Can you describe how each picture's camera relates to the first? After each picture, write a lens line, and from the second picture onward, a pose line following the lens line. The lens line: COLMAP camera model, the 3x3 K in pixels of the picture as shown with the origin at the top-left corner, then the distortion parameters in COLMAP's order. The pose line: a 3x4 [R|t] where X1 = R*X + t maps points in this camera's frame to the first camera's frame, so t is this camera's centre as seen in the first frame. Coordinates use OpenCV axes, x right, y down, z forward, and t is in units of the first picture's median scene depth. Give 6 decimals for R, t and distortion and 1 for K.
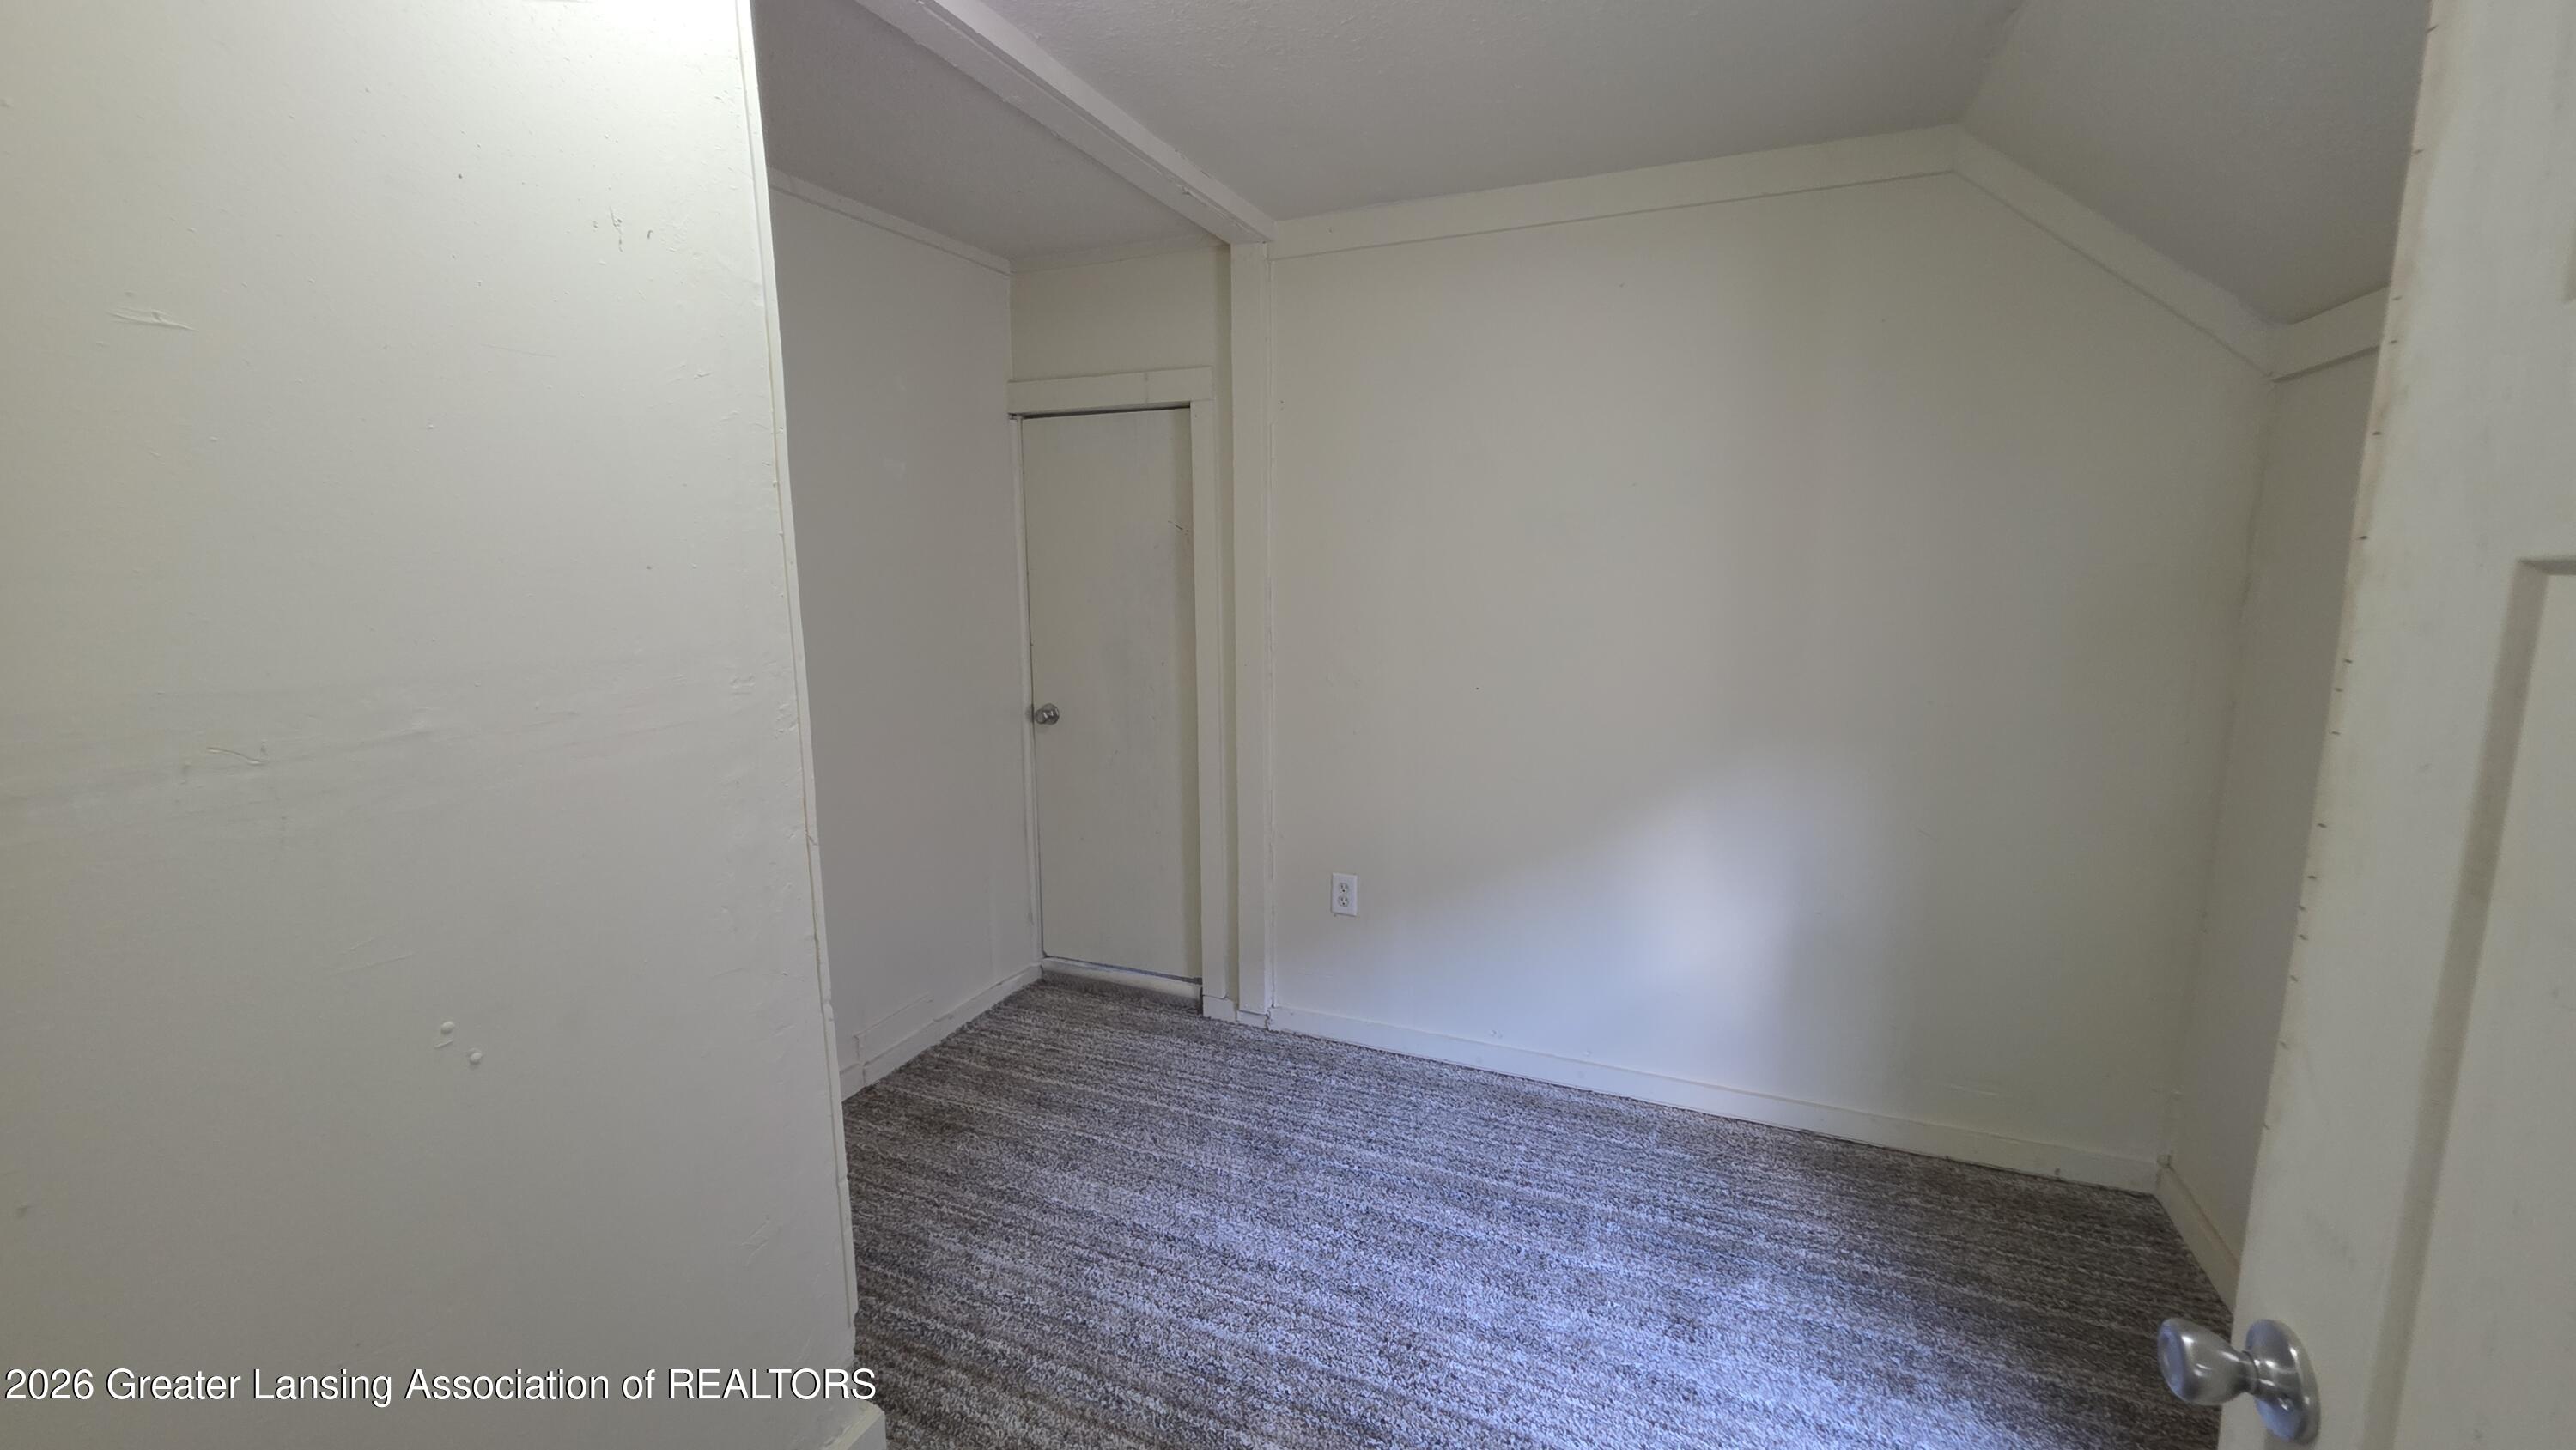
lens RADIAL K [[1033.0, 0, 1287.3], [0, 1033.0, 724.5], [0, 0, 1]] dist [-0.000709, -0.000778]
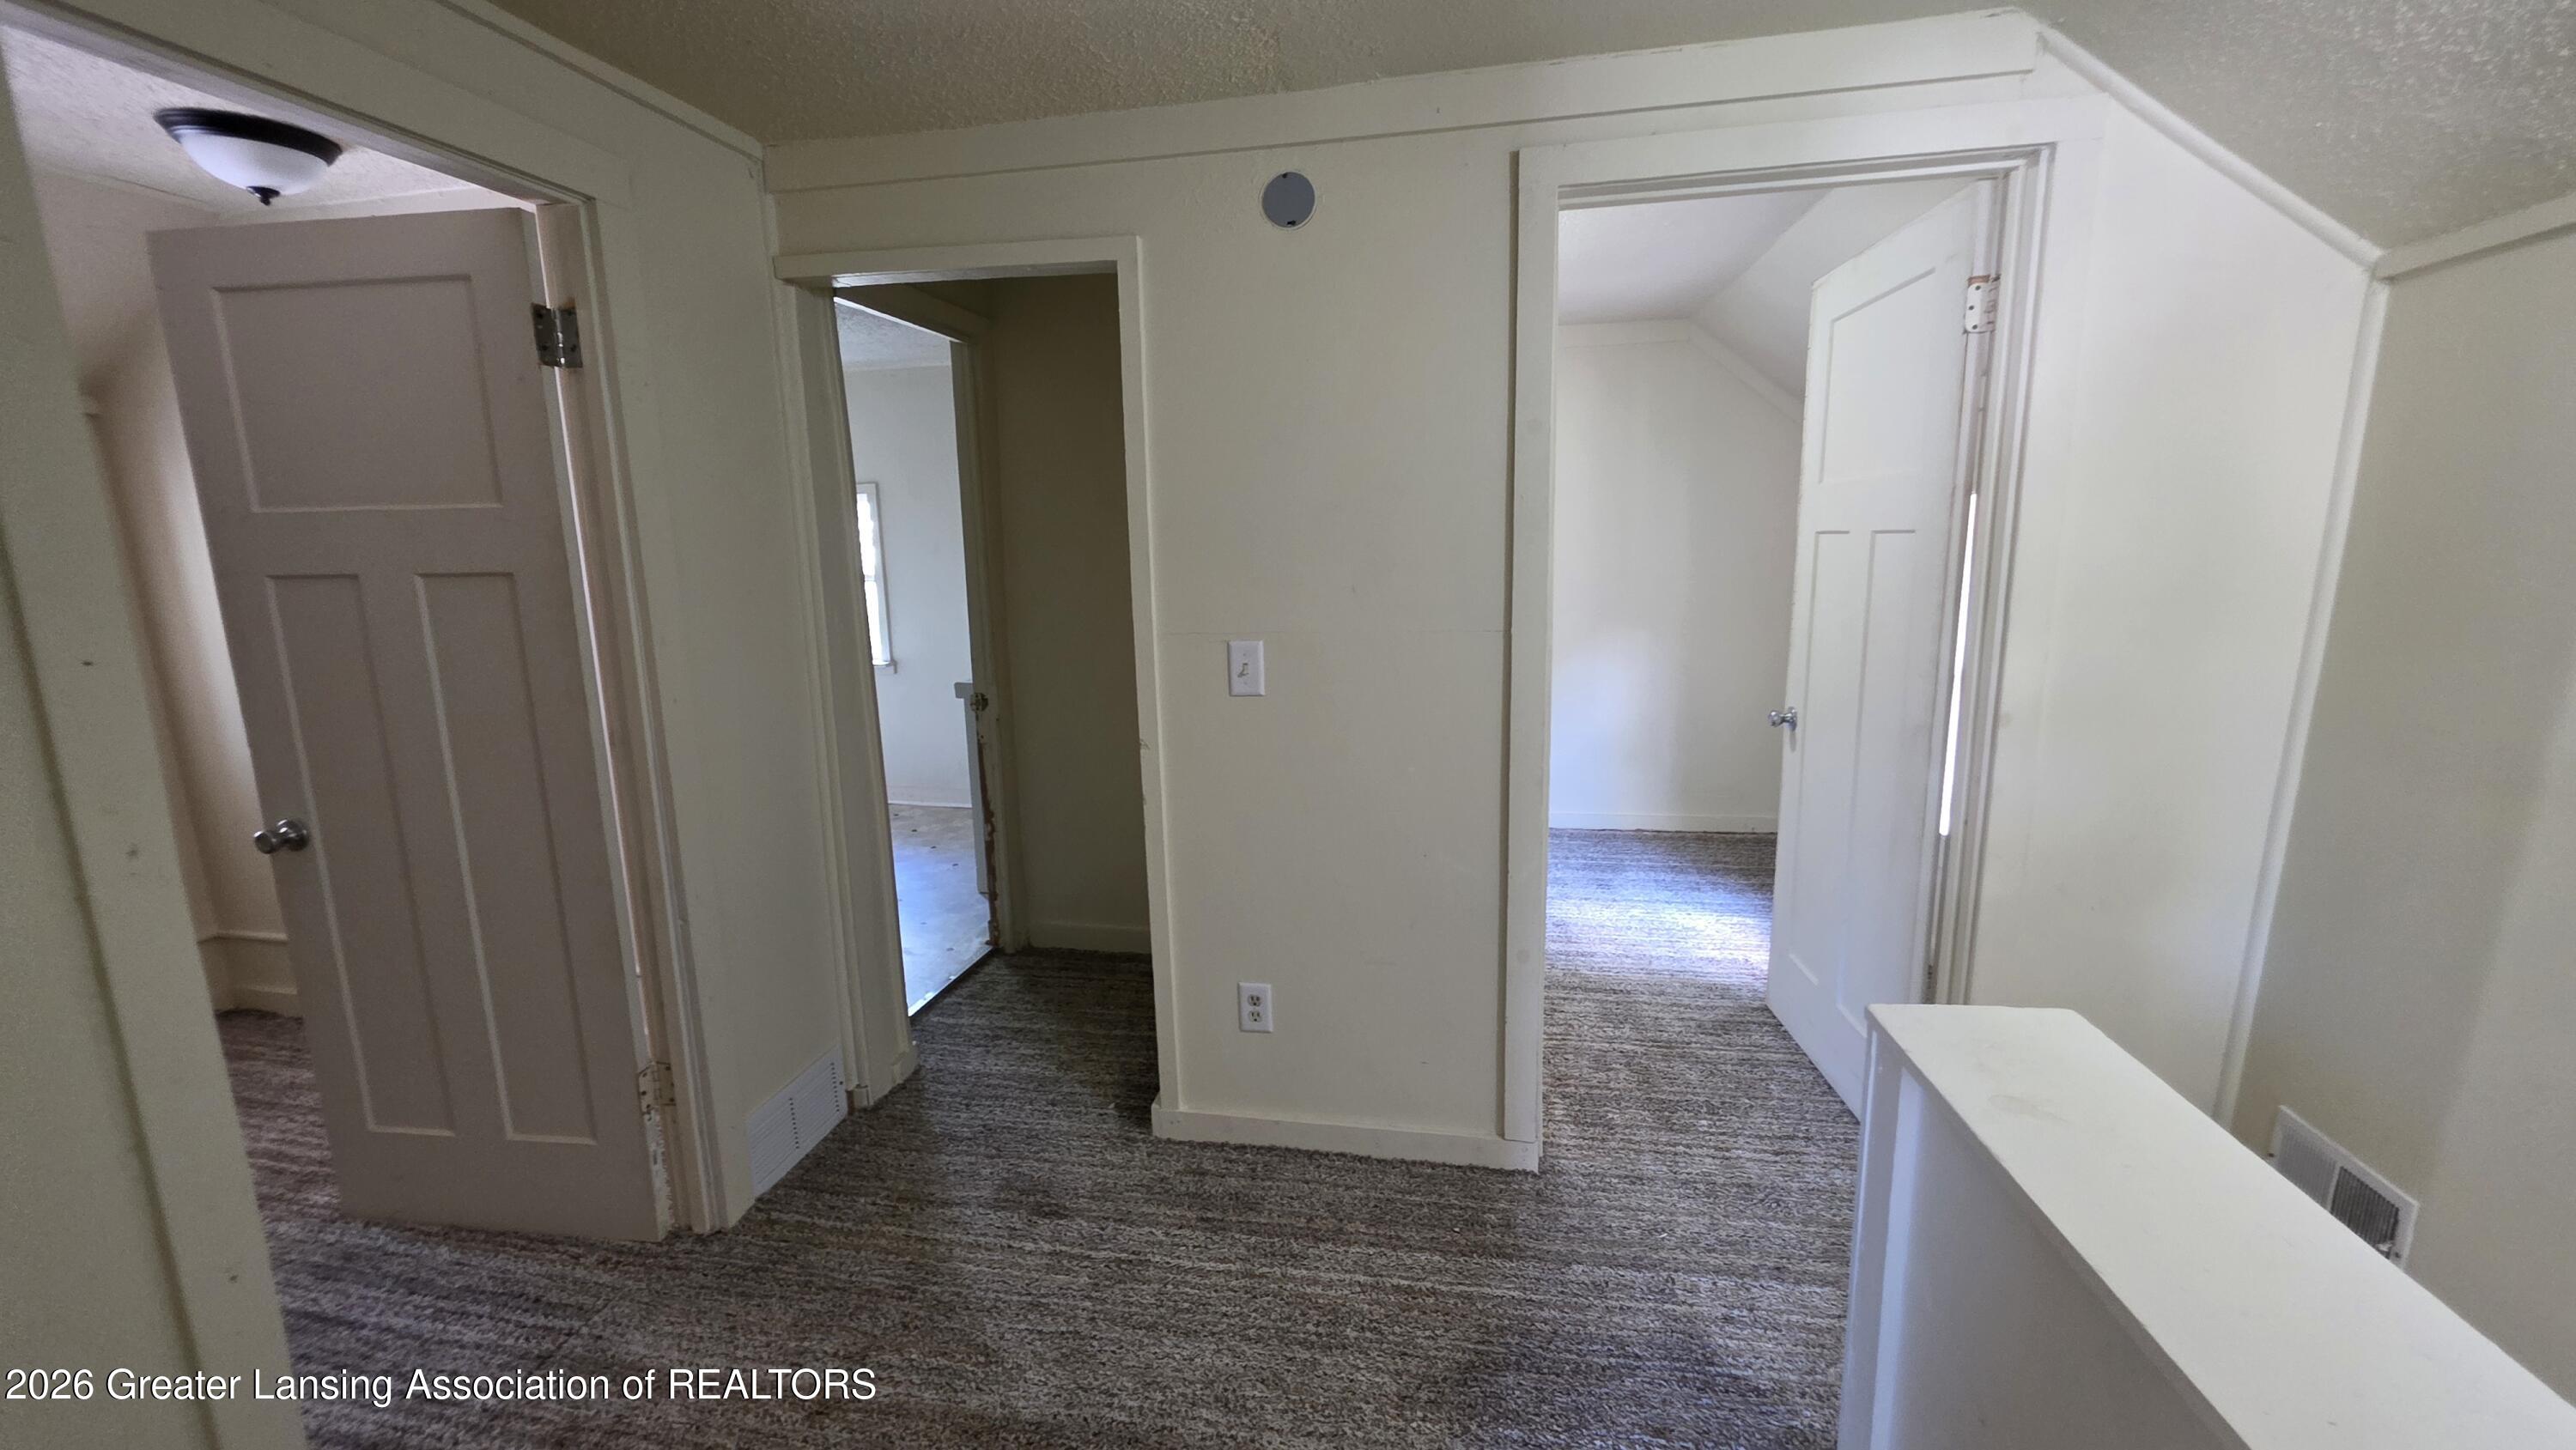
lens RADIAL K [[1033.0, 0, 1287.2], [0, 1033.0, 720.5], [0, 0, 1]] dist [-0.000709, -0.000778]
pose [[0.975716, -0.049654, 0.213335, -0.699107], [0.046119, 0.998704, 0.021518, 0.150315], [-0.214127, -0.011156, 0.976742, -0.961569]]
